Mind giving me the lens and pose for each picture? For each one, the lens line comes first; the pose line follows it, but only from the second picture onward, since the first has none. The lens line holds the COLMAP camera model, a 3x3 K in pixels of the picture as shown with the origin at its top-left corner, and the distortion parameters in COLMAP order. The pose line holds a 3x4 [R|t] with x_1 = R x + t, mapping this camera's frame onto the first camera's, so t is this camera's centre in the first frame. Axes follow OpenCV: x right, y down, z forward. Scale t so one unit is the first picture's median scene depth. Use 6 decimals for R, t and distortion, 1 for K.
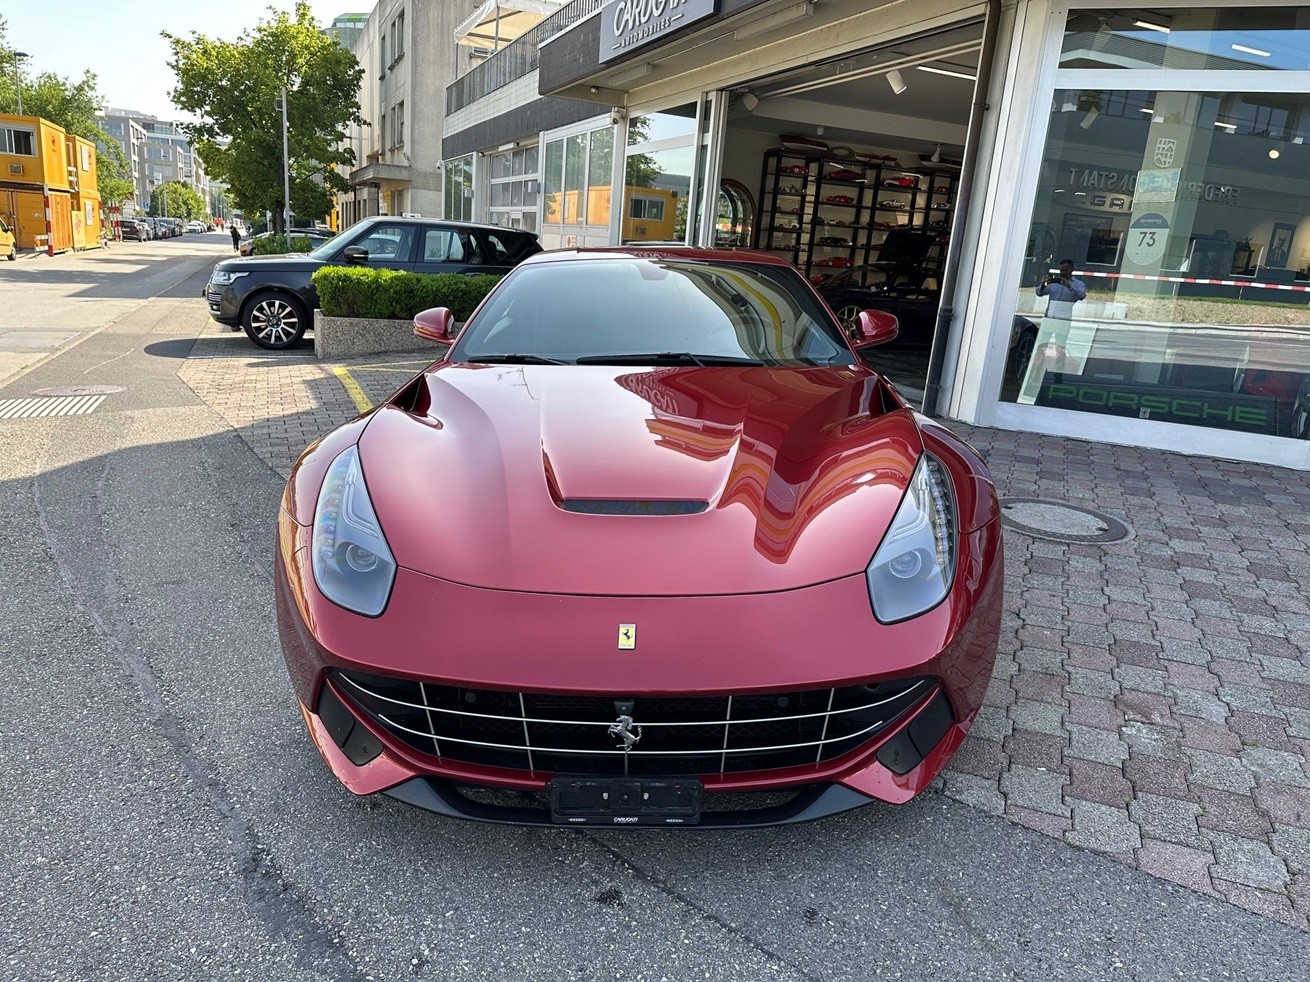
lens RADIAL K [[918.3, 0, 654.9], [0, 918.3, 495.2], [0, 0, 1]] dist [0.033890, -0.041968]
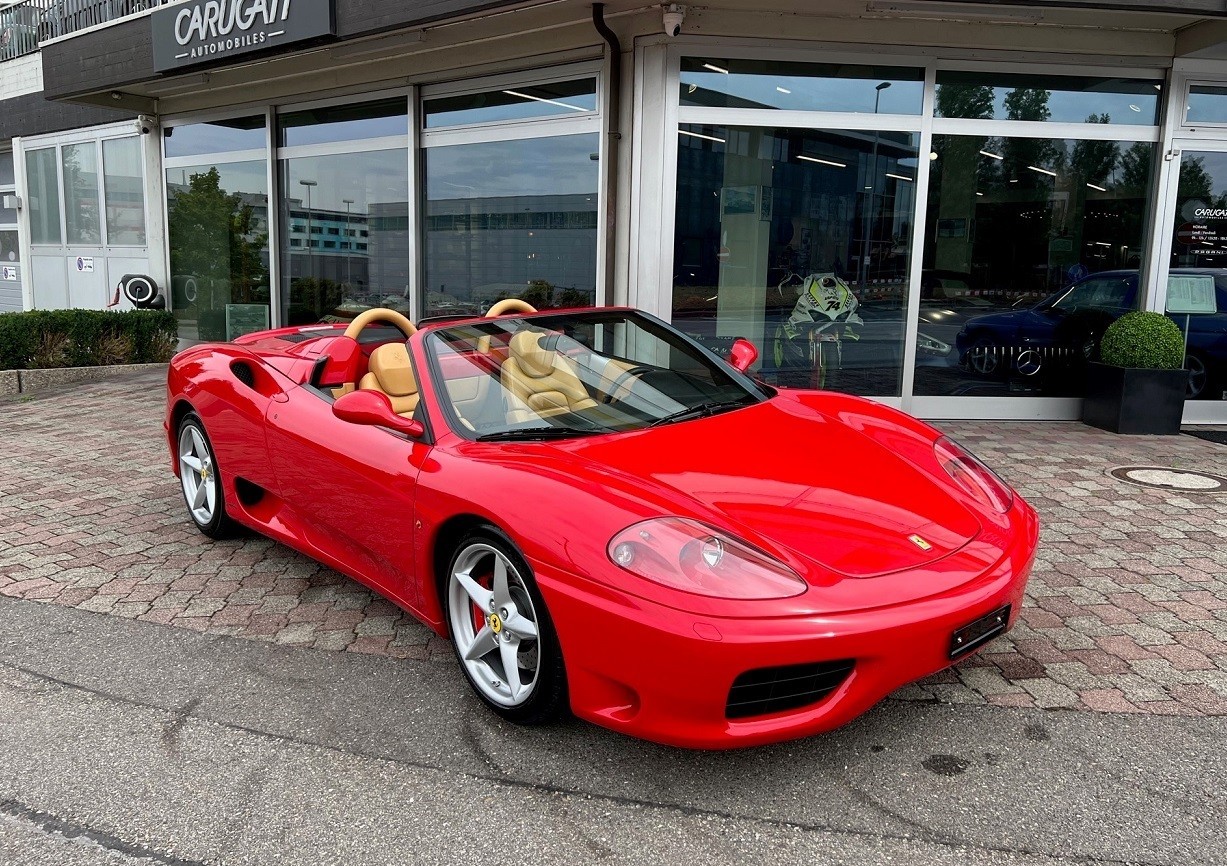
lens RADIAL K [[978.3, 0, 623.4], [0, 978.3, 425.8], [0, 0, 1]] dist [0.055620, -0.062094]
pose [[0.878337, -0.126670, 0.460954, -0.128088], [0.165569, 0.985182, -0.044760, -0.011714], [-0.448454, 0.115634, 0.886294, -0.008377]]
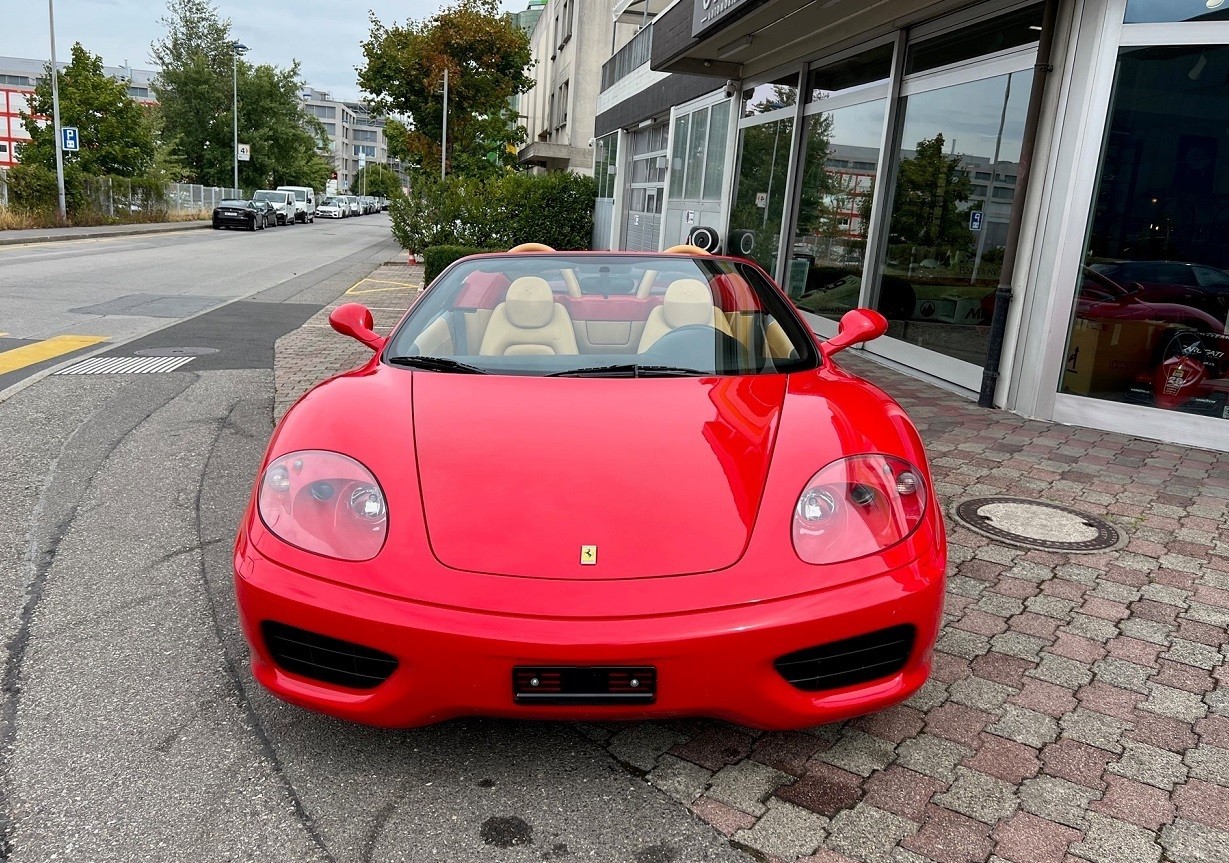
lens RADIAL K [[979.9, 0, 624.4], [0, 979.9, 424.3], [0, 0, 1]] dist [0.055620, -0.062094]
pose [[0.975614, 0.046046, -0.214610, 0.098799], [-0.059455, 0.996634, -0.056445, 0.003669], [0.211289, 0.067828, 0.975067, -0.005147]]
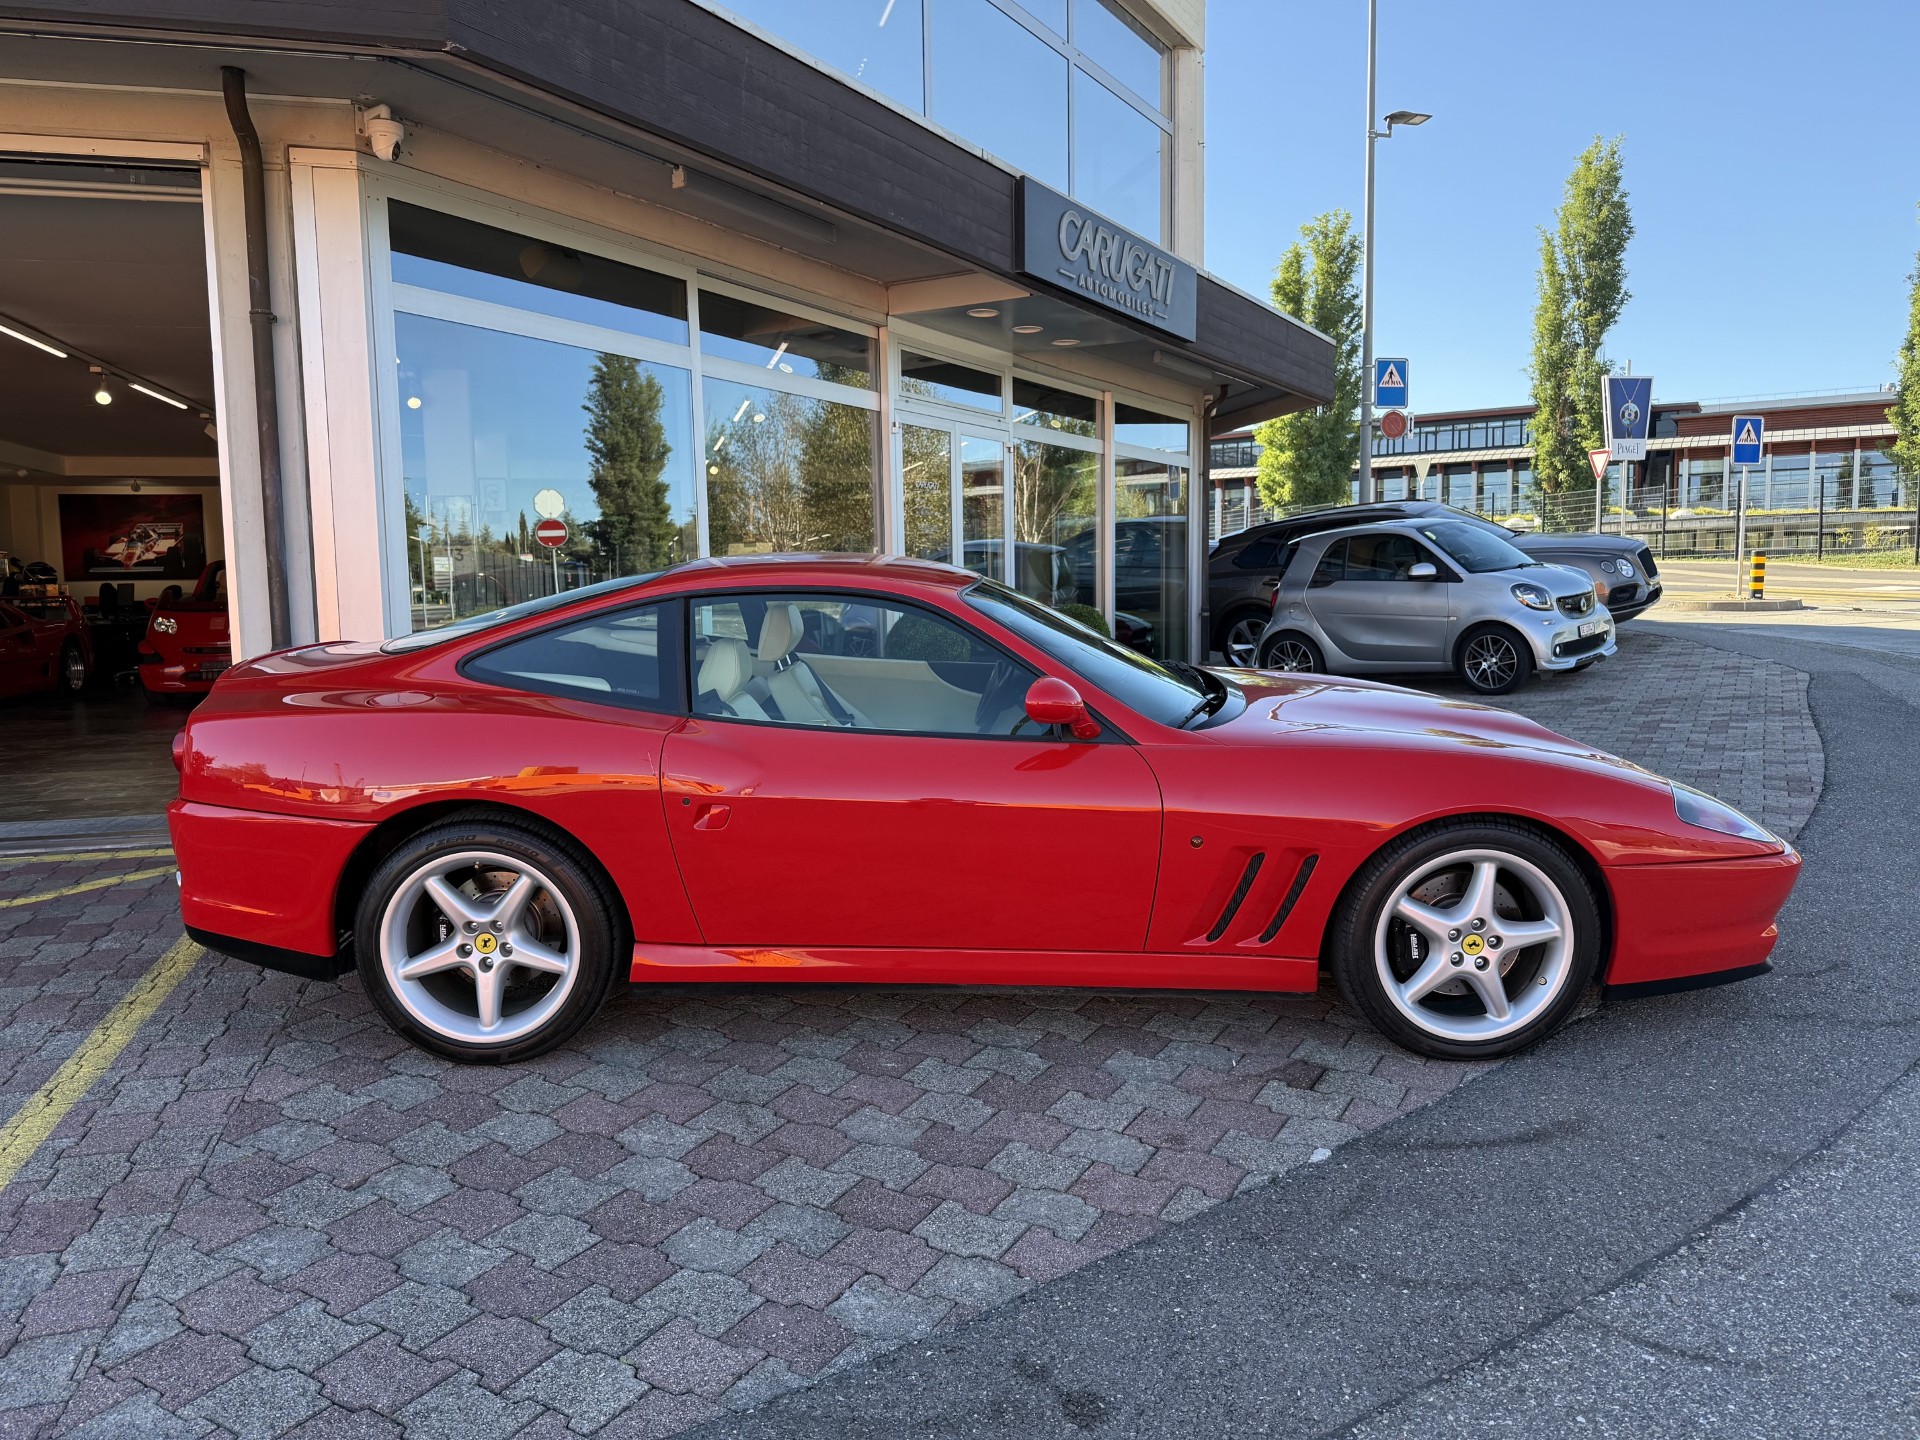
lens RADIAL K [[1346.0, 0, 959.9], [0, 1346.0, 726.2], [0, 0, 1]] dist [0.033890, -0.041968]
pose [[0.135570, -0.176452, 0.974928, -0.271153], [0.281745, 0.950254, 0.132808, -0.089084], [-0.949863, 0.256676, 0.178540, 0.270638]]
